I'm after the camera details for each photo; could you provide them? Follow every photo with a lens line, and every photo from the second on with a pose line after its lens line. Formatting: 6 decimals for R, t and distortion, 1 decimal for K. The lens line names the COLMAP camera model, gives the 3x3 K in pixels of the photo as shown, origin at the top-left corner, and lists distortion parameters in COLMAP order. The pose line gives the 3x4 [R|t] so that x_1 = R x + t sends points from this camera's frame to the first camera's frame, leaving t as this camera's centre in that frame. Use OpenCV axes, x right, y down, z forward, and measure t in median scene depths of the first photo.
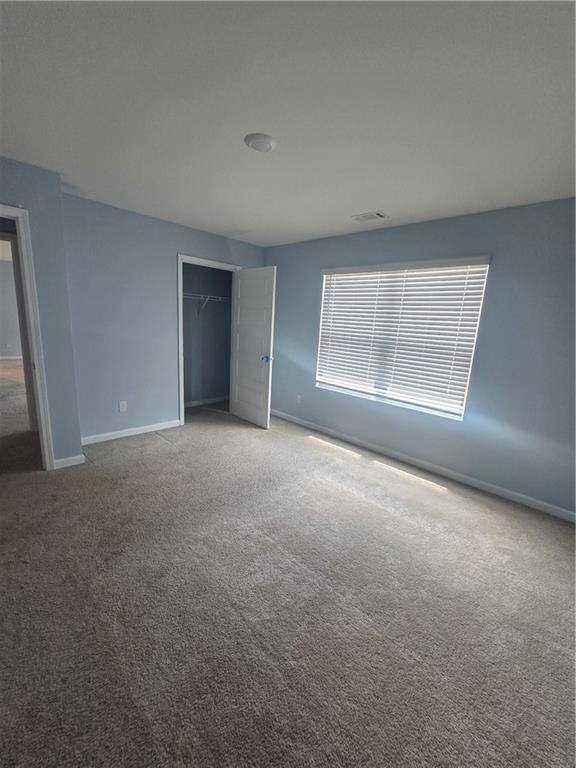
lens RADIAL K [[315.9, 0, 286.8], [0, 315.9, 382.7], [0, 0, 1]] dist [0.001657, 0.001409]
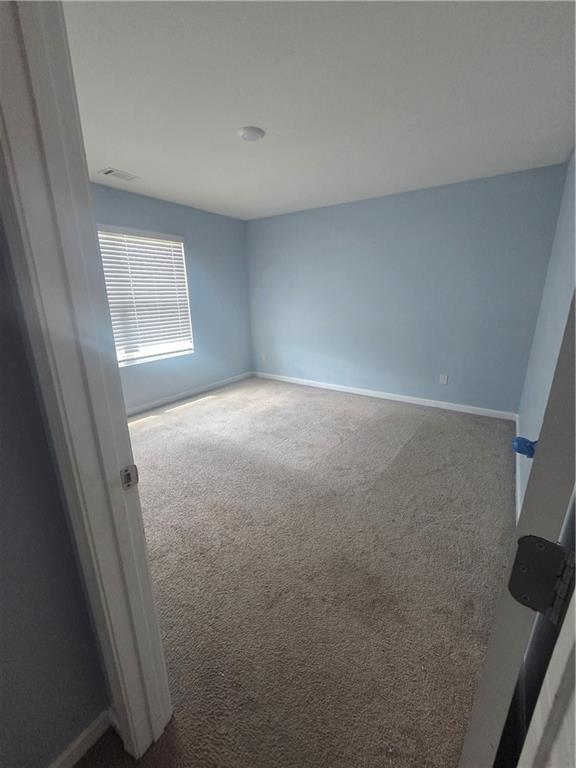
lens RADIAL K [[315.9, 0, 286.4], [0, 315.9, 385.5], [0, 0, 1]] dist [0.001657, 0.001409]
pose [[-0.155262, -0.339238, 0.927799, -0.924917], [0.188554, 0.911745, 0.364921, -0.194517], [-0.969712, 0.231599, -0.077595, 0.726320]]
